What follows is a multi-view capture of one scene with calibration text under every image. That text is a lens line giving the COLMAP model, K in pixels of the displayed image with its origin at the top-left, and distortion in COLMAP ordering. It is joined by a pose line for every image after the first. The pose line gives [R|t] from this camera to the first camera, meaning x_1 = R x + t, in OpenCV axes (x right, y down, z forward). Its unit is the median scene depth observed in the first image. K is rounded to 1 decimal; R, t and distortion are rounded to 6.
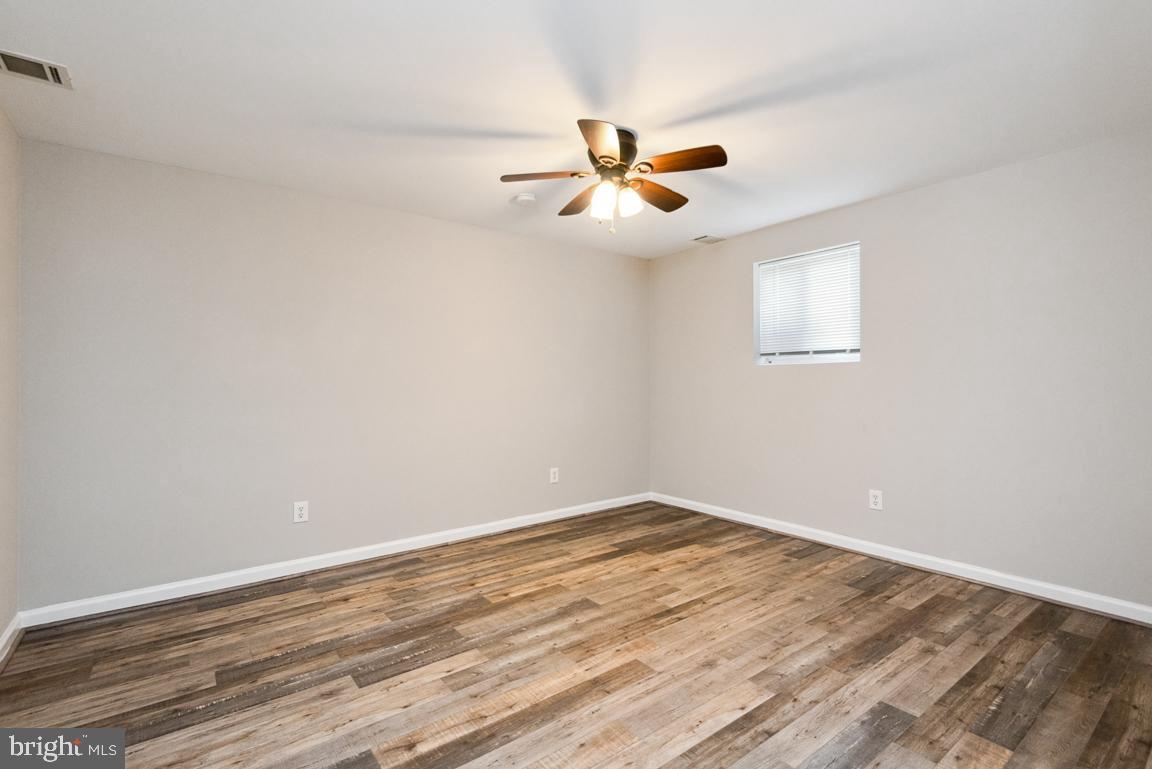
lens RADIAL K [[539.5, 0, 574.6], [0, 539.5, 380.3], [0, 0, 1]] dist [0.018193, -0.002396]
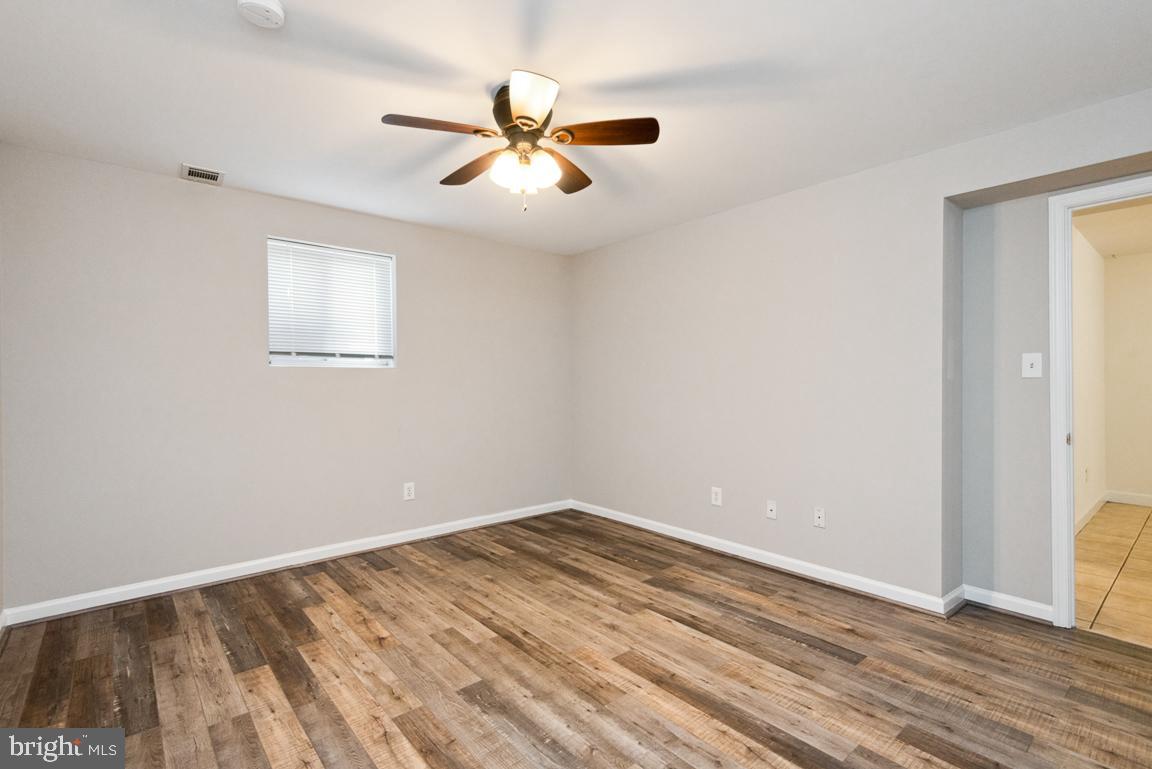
lens RADIAL K [[539.5, 0, 573.2], [0, 539.5, 382.9], [0, 0, 1]] dist [0.018193, -0.002396]
pose [[-0.063766, -0.003877, 0.997957, -0.675139], [0.003027, 0.999987, 0.004079, -0.008191], [-0.997960, 0.003281, -0.063754, 0.852386]]
